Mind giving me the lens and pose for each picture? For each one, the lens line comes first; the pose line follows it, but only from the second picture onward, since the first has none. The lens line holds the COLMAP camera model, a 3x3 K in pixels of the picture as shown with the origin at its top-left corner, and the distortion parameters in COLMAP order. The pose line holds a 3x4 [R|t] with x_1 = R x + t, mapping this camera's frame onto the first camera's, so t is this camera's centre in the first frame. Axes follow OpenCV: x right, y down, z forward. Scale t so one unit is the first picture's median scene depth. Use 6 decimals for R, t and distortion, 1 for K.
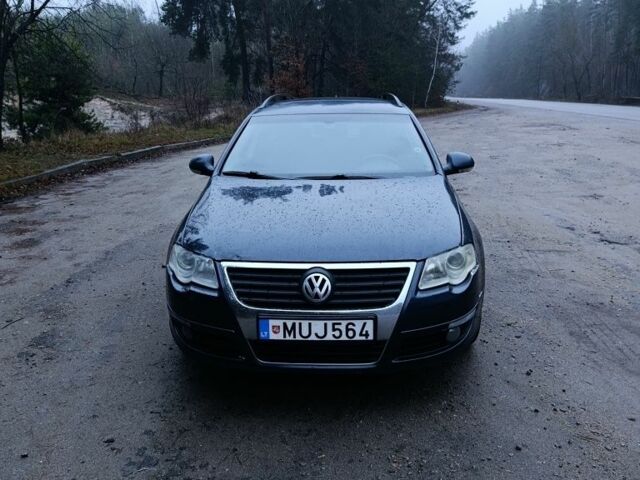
lens RADIAL K [[576.7, 0, 319.0], [0, 576.7, 243.3], [0, 0, 1]] dist [0.051967, -0.059663]
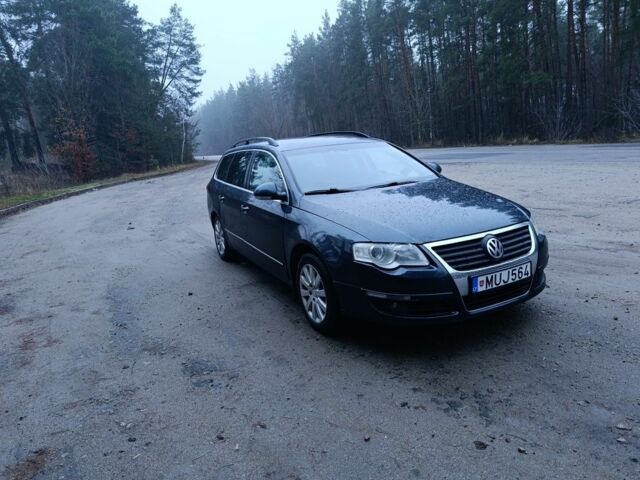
lens RADIAL K [[438.4, 0, 321.0], [0, 438.4, 237.1], [0, 0, 1]] dist [0.003674, -0.015654]
pose [[0.867764, -0.163263, 0.469393, -0.863604], [0.191688, 0.981369, -0.013035, -0.016817], [-0.458520, 0.101289, 0.882893, 0.249481]]
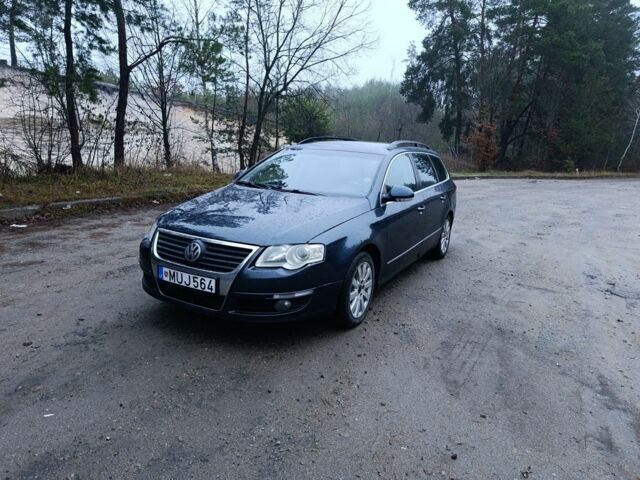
lens RADIAL K [[438.4, 0, 322.4], [0, 438.4, 237.1], [0, 0, 1]] dist [0.003674, -0.015654]
pose [[0.902295, 0.148746, -0.404646, 0.751754], [-0.168605, 0.985589, -0.013662, -0.002059], [0.396782, 0.080552, 0.914371, 0.090699]]
